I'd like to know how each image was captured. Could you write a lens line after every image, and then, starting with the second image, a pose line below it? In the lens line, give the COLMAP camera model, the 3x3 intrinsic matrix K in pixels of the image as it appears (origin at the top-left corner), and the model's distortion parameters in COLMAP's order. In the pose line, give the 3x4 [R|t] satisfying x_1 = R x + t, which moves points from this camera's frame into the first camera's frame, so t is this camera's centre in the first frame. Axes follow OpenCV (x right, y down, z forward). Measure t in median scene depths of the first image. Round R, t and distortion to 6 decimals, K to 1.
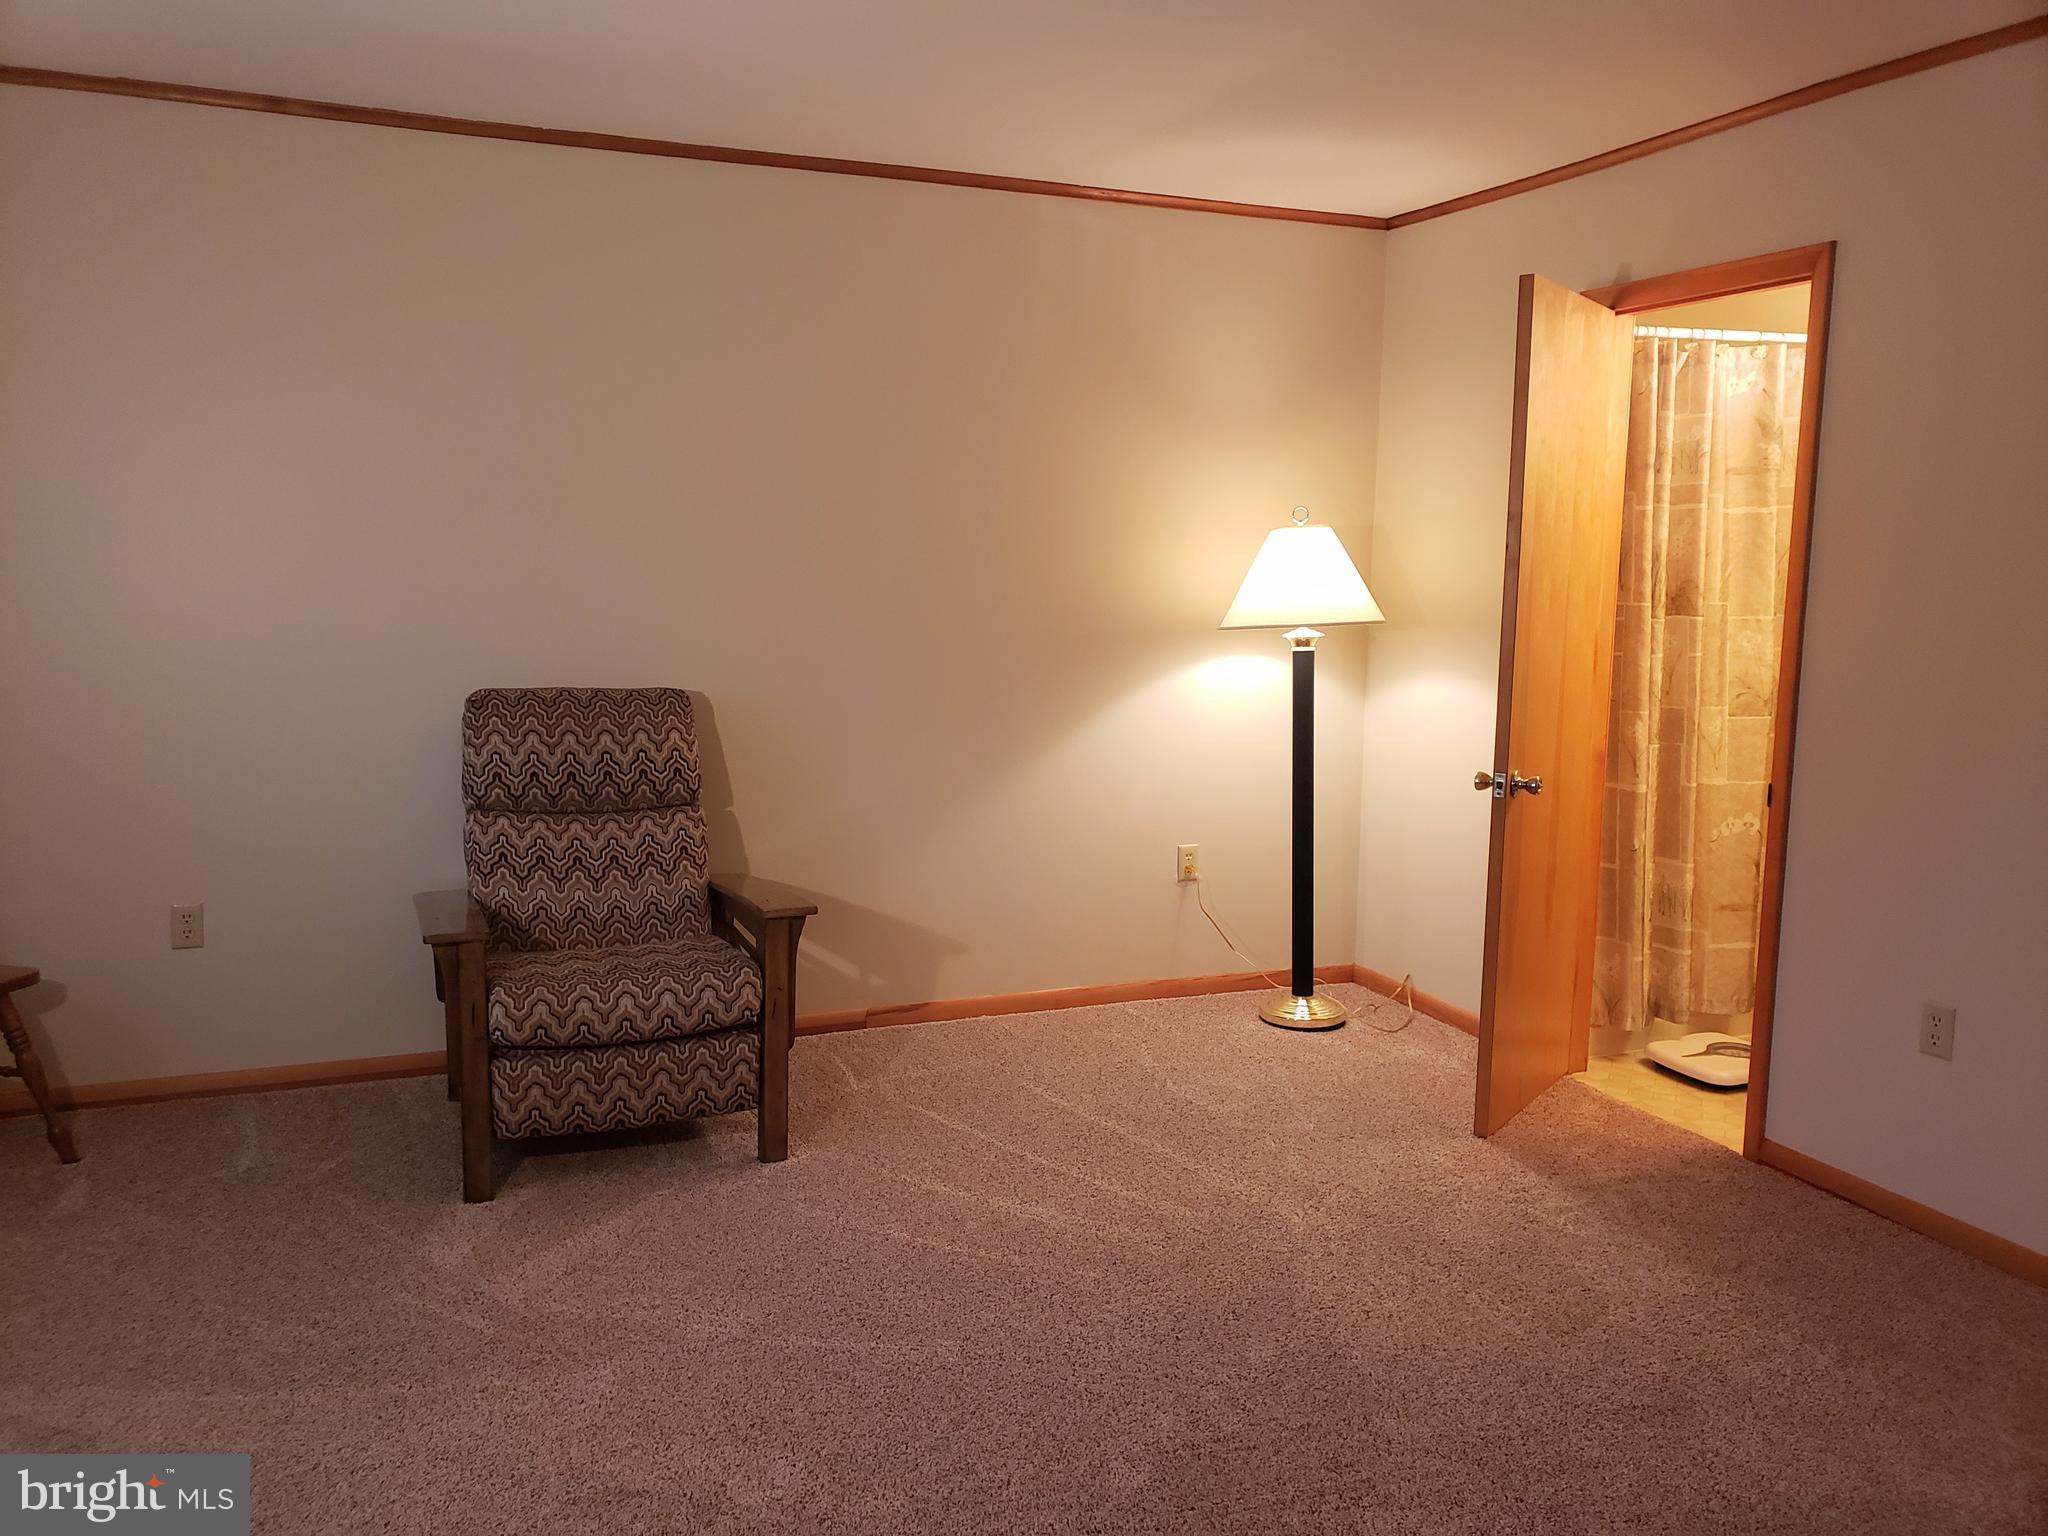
lens RADIAL K [[1589.8, 0, 1032.6], [0, 1589.8, 762.1], [0, 0, 1]] dist [0.016746, -0.019739]
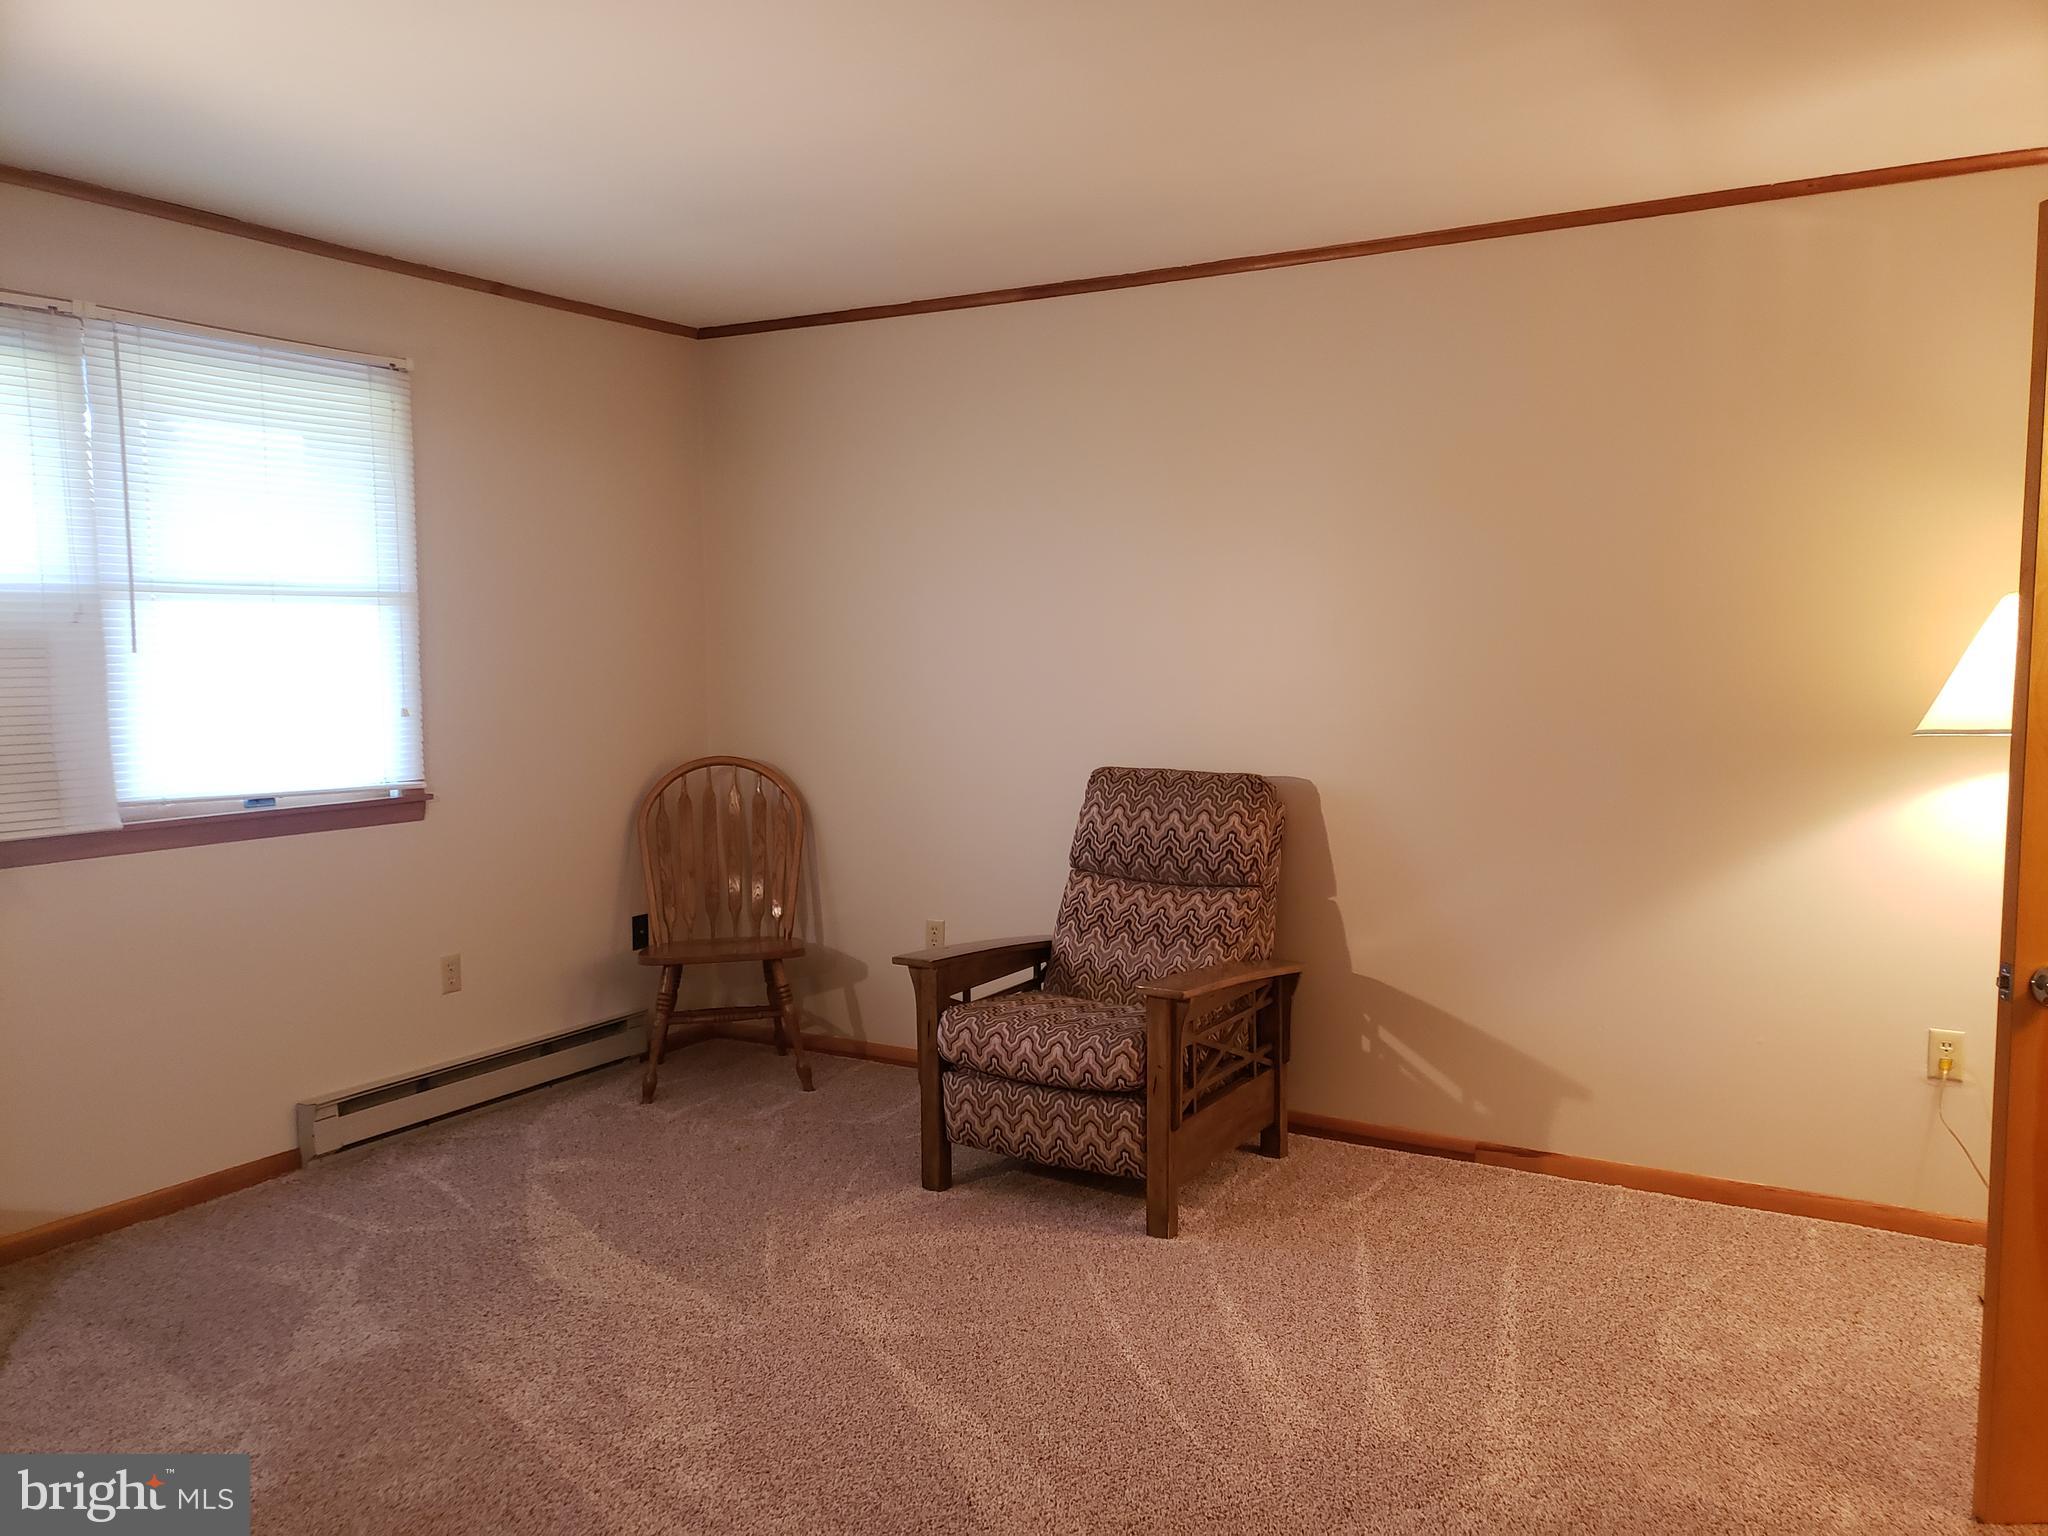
lens RADIAL K [[1589.8, 0, 1035.1], [0, 1589.8, 775.9], [0, 0, 1]] dist [0.016746, -0.019739]
pose [[0.606028, 0.050817, -0.793818, 0.547441], [-0.093633, 0.995577, -0.007750, -0.025686], [0.789913, 0.079024, 0.608106, 0.275831]]
